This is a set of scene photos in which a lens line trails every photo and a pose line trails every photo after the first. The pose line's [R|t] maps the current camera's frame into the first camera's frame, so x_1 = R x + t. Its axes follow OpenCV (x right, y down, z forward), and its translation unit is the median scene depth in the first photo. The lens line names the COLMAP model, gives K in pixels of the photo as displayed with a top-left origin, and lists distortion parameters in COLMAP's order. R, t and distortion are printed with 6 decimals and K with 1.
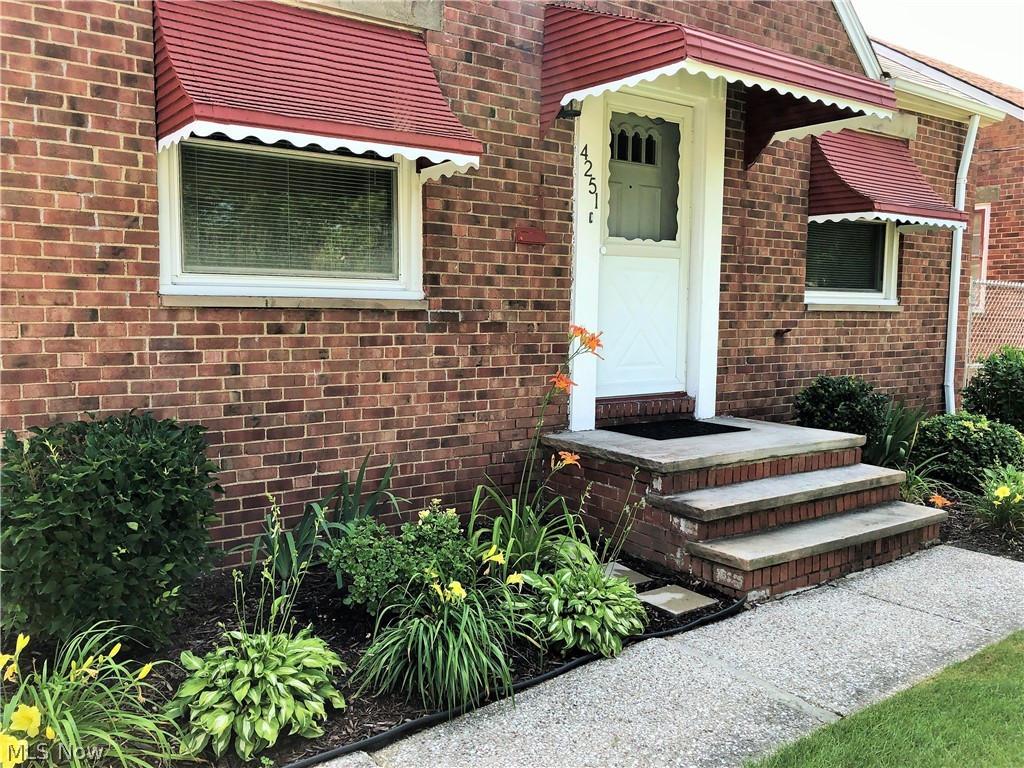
lens RADIAL K [[848.1, 0, 509.8], [0, 848.1, 384.2], [0, 0, 1]] dist [0.001838, -0.036894]
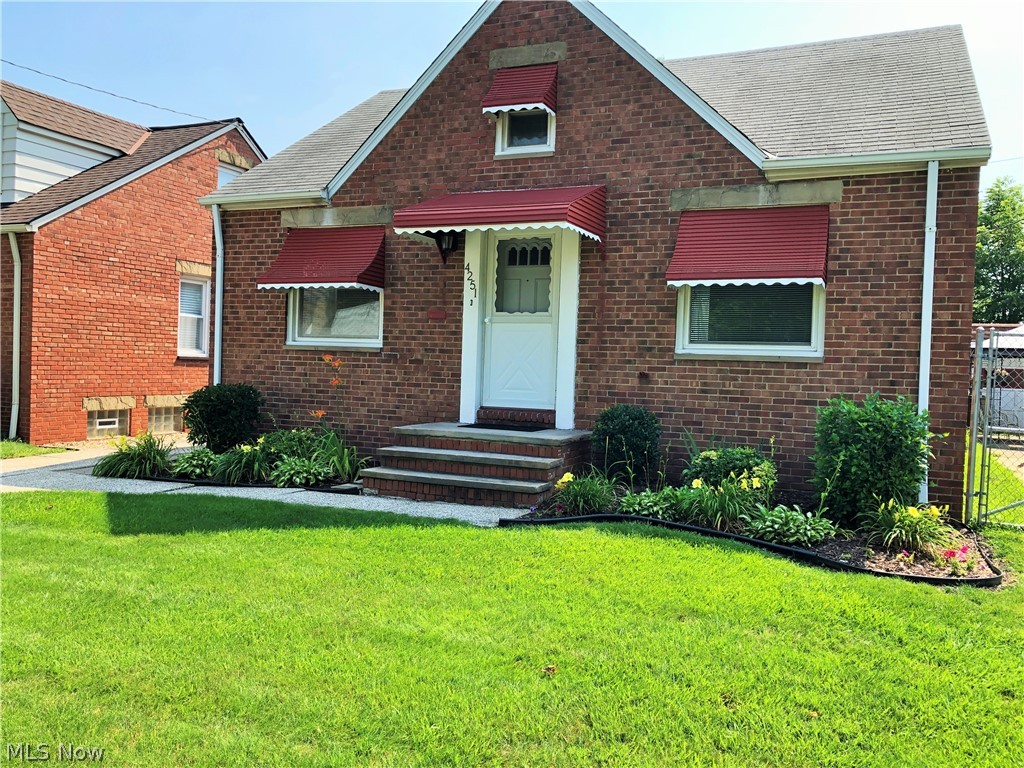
lens RADIAL K [[848.1, 0, 511.1], [0, 848.1, 382.1], [0, 0, 1]] dist [0.001838, -0.036894]
pose [[0.512353, 0.025963, -0.858382, 1.751352], [-0.103288, 0.994150, -0.031581, 0.017572], [0.852541, 0.104842, 0.512037, 0.188433]]
